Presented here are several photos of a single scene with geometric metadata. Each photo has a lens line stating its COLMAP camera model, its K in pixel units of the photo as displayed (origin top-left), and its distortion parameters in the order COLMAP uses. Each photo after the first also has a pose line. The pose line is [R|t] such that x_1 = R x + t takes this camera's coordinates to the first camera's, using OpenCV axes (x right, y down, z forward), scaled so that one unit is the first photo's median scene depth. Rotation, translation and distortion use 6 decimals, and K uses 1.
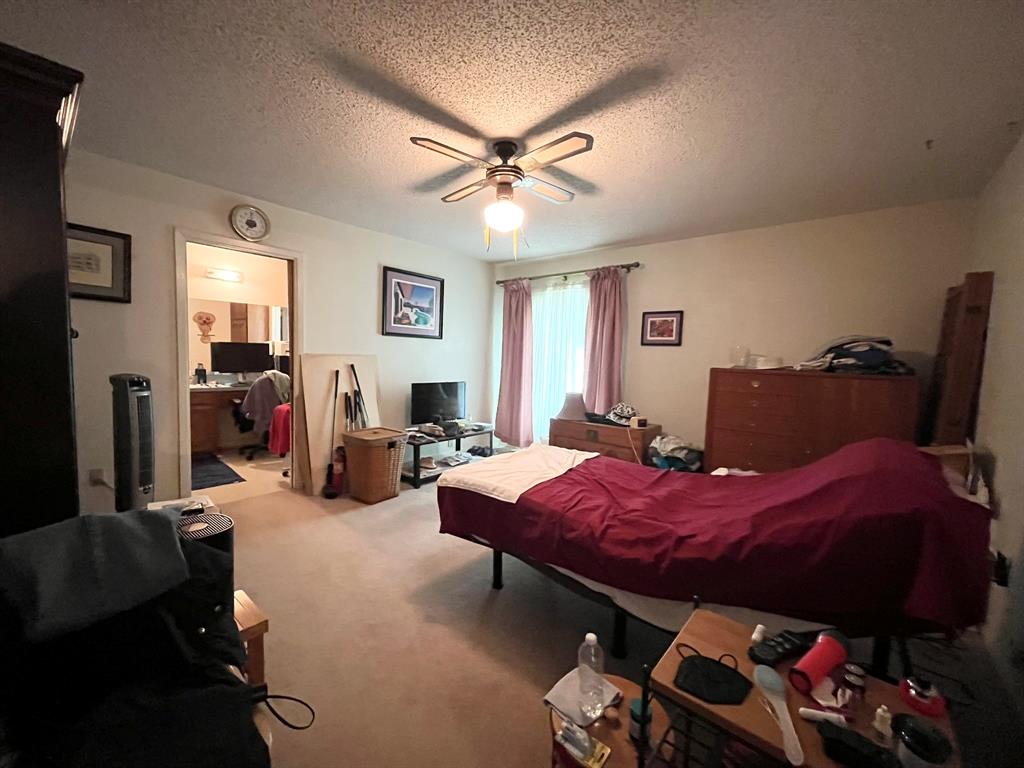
lens RADIAL K [[414.8, 0, 512.0], [0, 414.8, 384.0], [0, 0, 1]] dist [-0.000367, -0.000097]
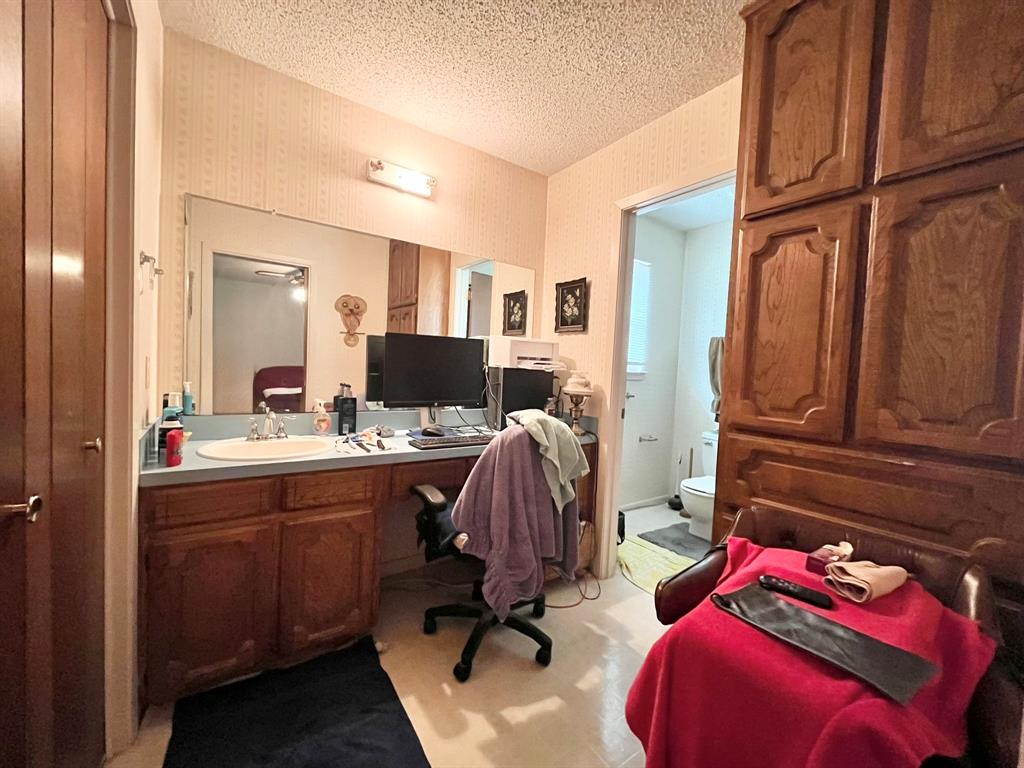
lens RADIAL K [[414.8, 0, 512.0], [0, 414.8, 384.0], [0, 0, 1]] dist [-0.000367, -0.000097]
pose [[0.969078, 0.025159, -0.245467, -0.473477], [-0.034020, 0.998911, -0.031926, -0.040780], [0.244396, 0.039289, 0.968879, 0.619516]]
